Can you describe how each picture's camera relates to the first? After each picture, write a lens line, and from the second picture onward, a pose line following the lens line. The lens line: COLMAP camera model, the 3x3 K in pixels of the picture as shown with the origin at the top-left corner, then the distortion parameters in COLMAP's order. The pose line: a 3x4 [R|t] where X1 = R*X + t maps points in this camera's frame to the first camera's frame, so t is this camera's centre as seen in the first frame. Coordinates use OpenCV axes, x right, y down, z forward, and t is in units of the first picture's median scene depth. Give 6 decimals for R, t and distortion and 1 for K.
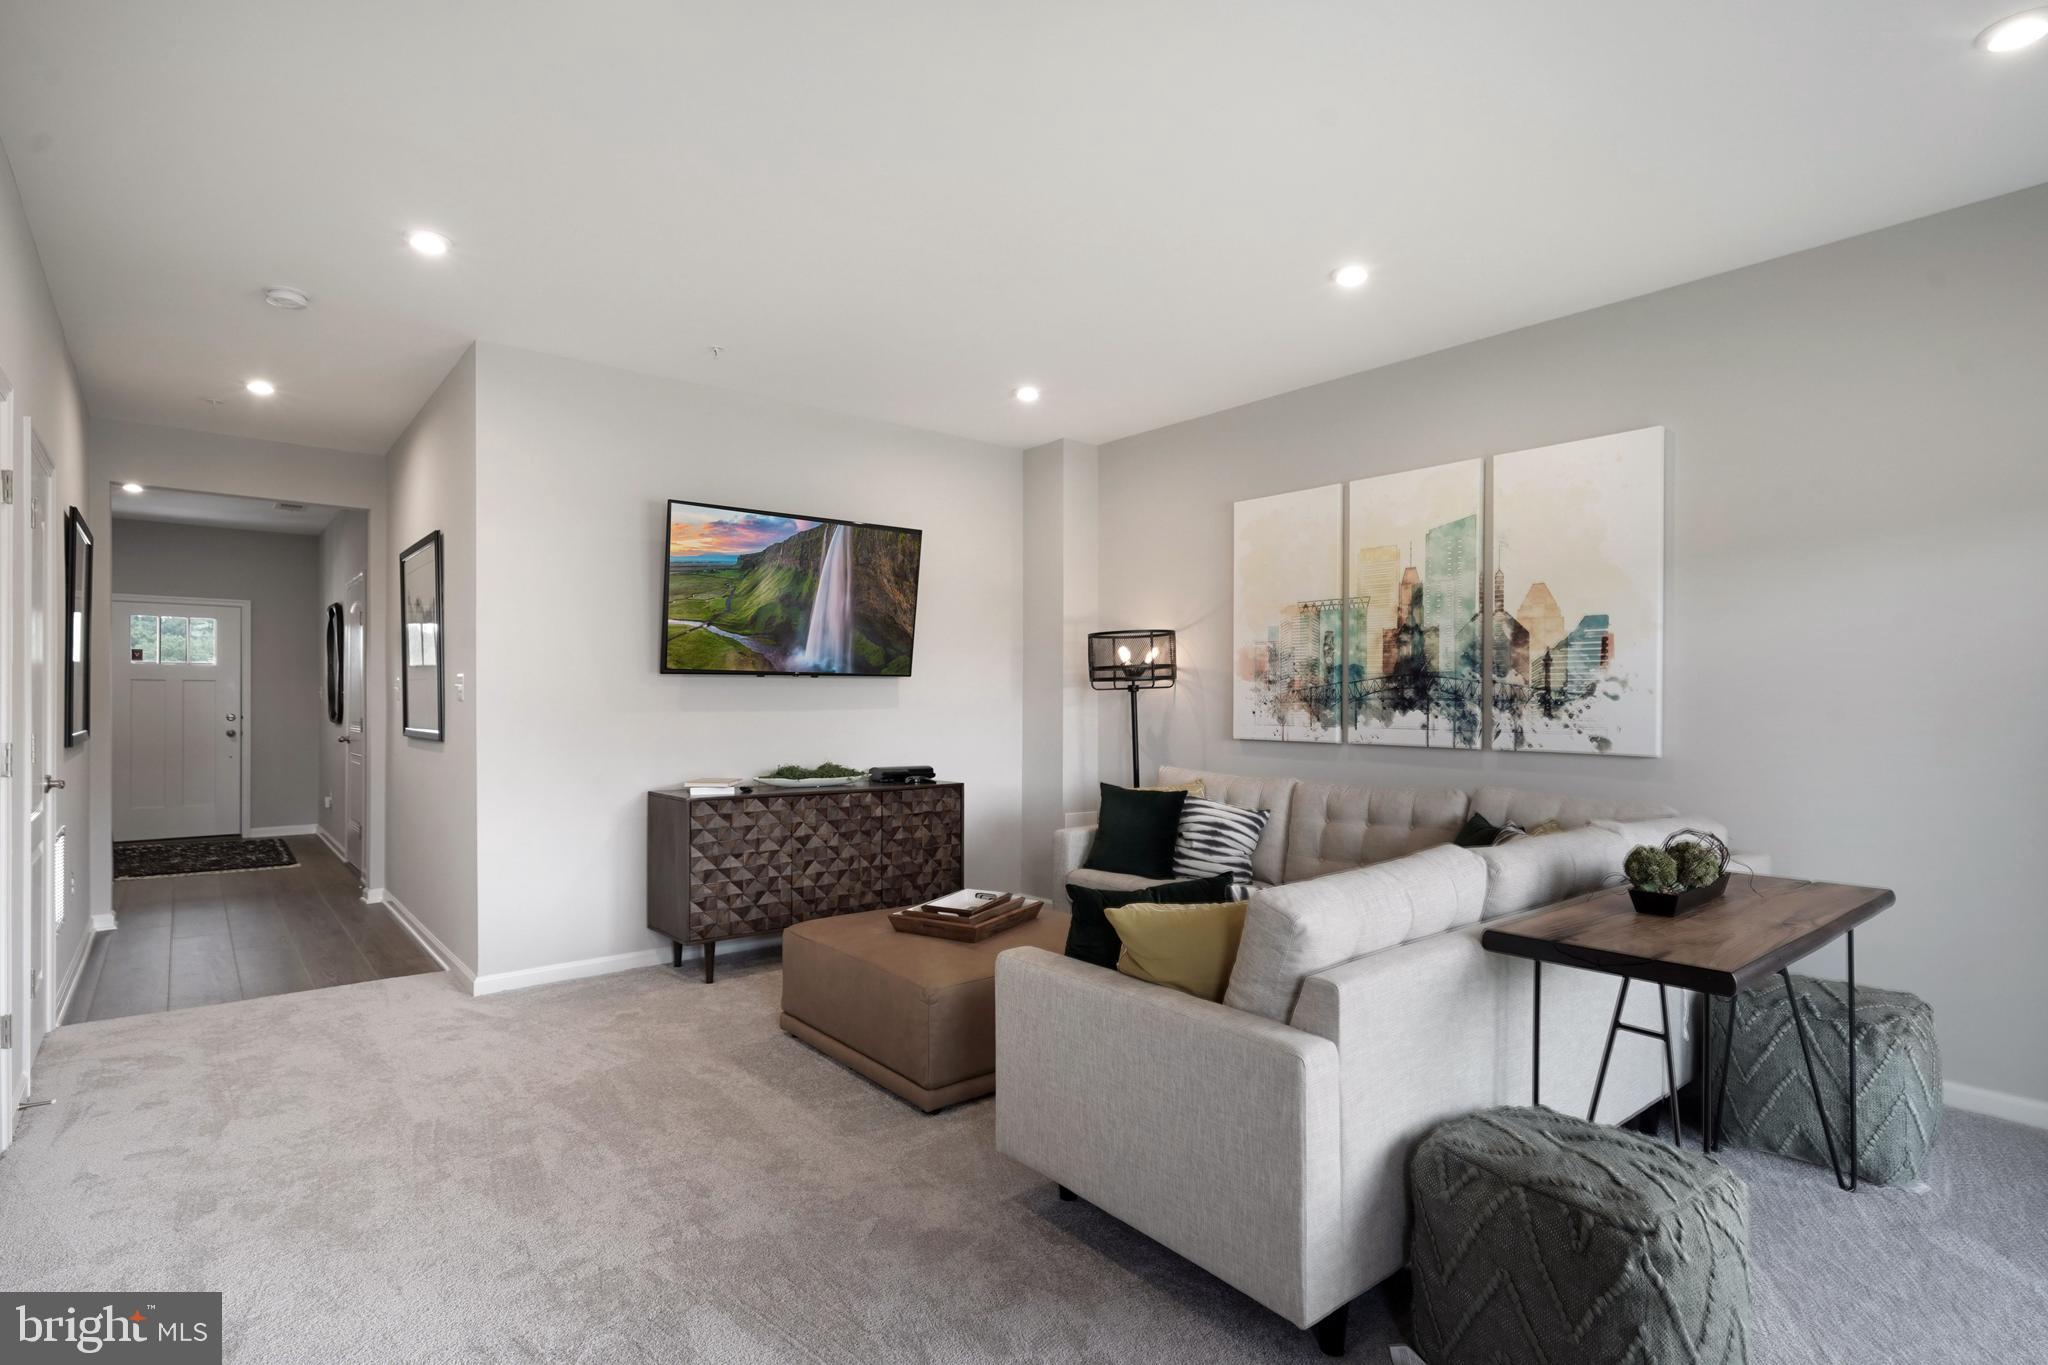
lens RADIAL K [[1023.2, 0, 1027.6], [0, 1023.2, 694.9], [0, 0, 1]] dist [-0.043357, 0.014347]
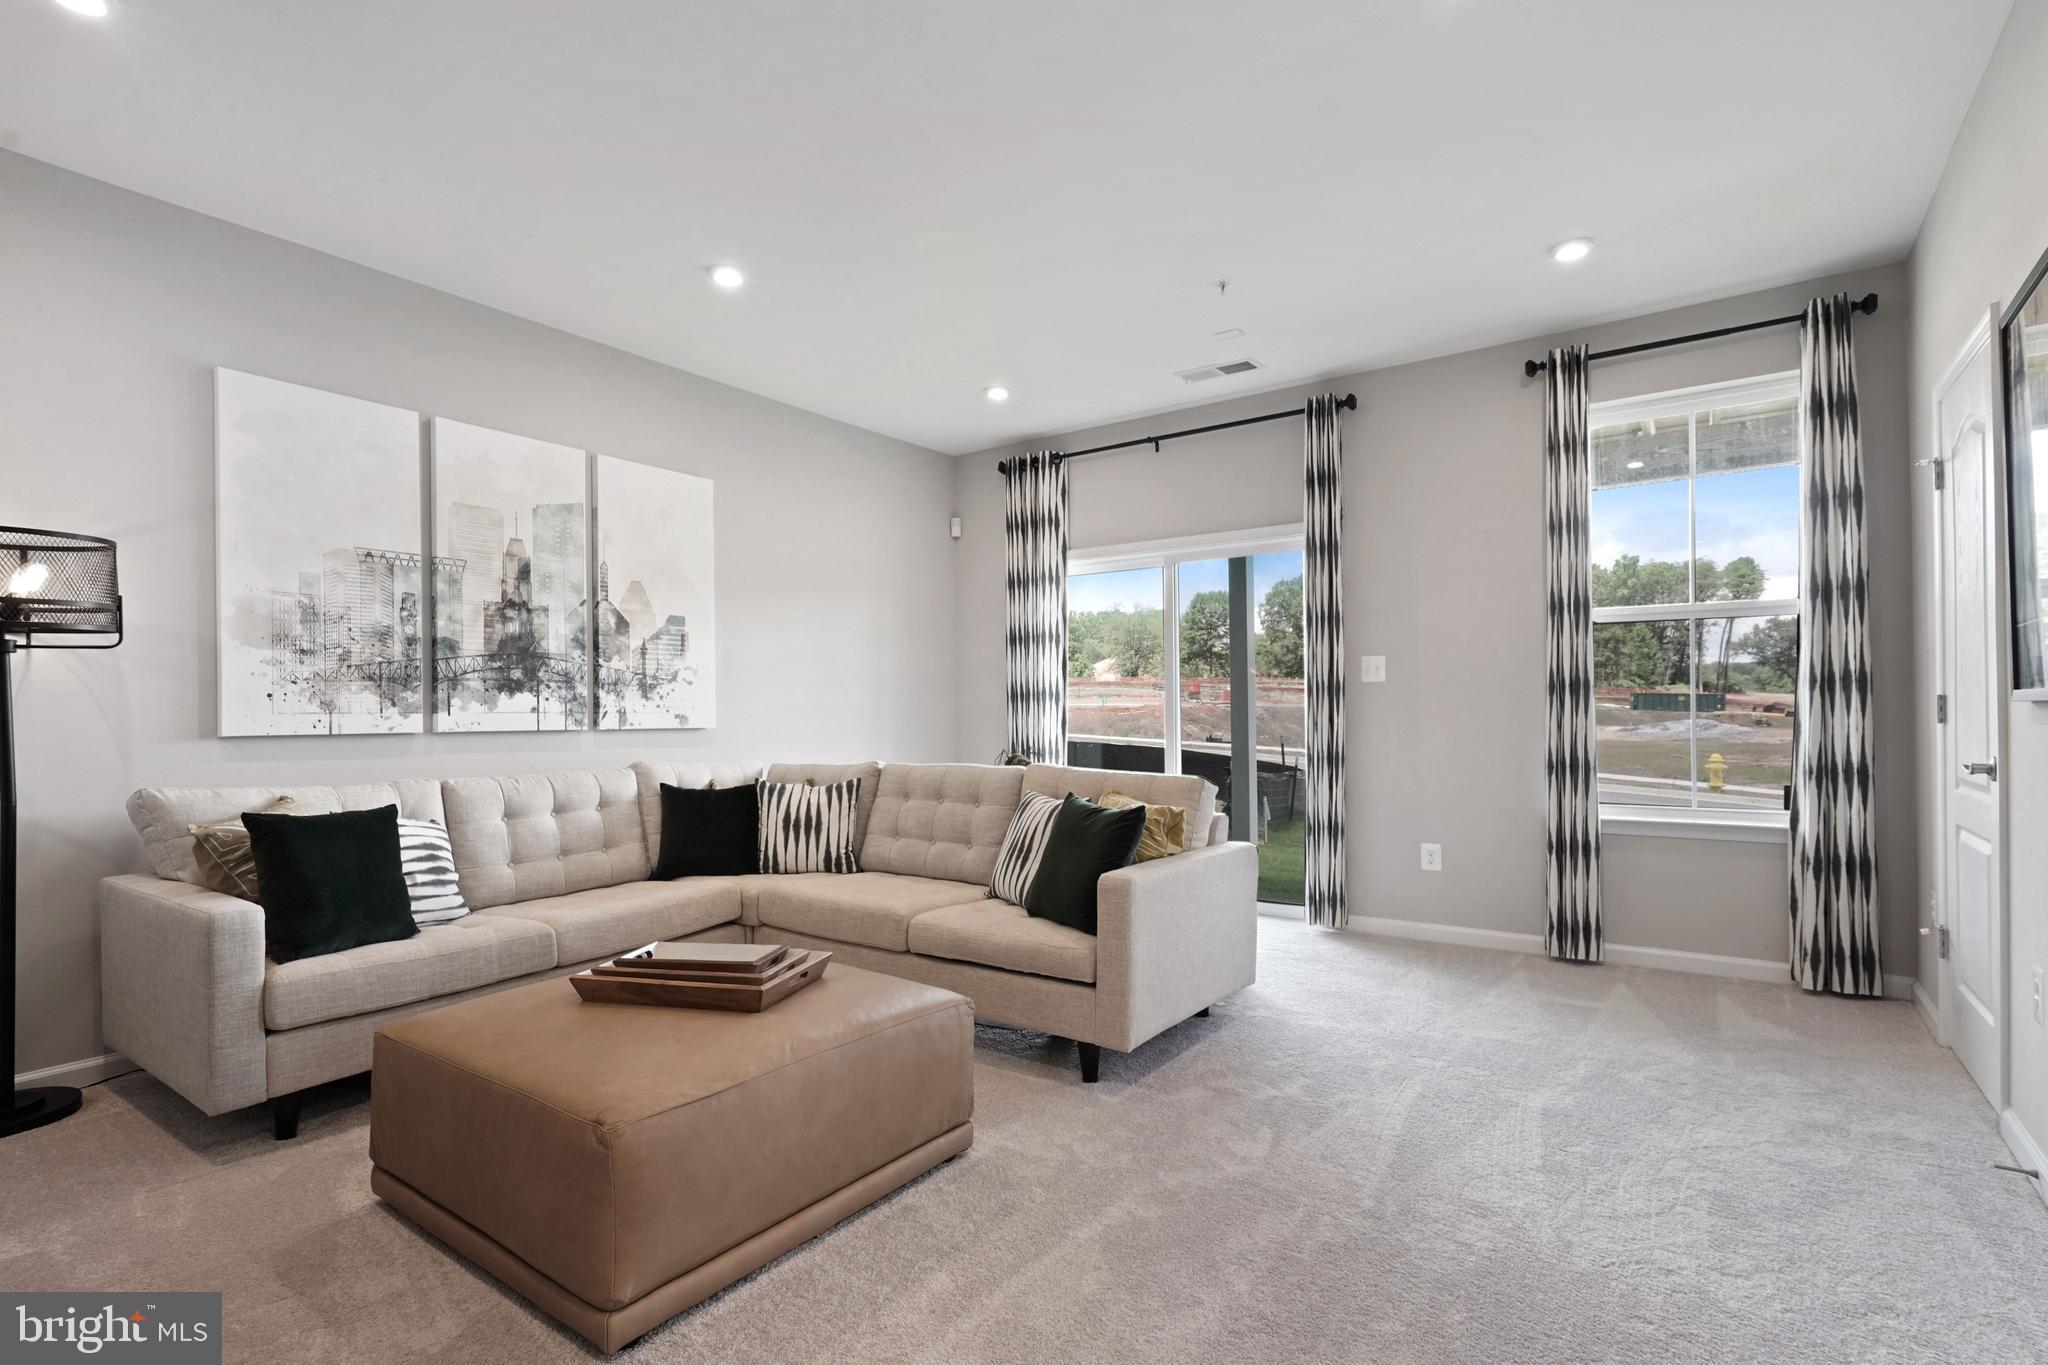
lens RADIAL K [[954.9, 0, 996.1], [0, 954.9, 709.2], [0, 0, 1]] dist [-0.004037, -0.001287]
pose [[-0.241954, -0.000056, 0.970288, -0.575615], [0.001843, 0.999998, 0.000517, 0.030654], [-0.970286, 0.001914, -0.241953, 0.788000]]
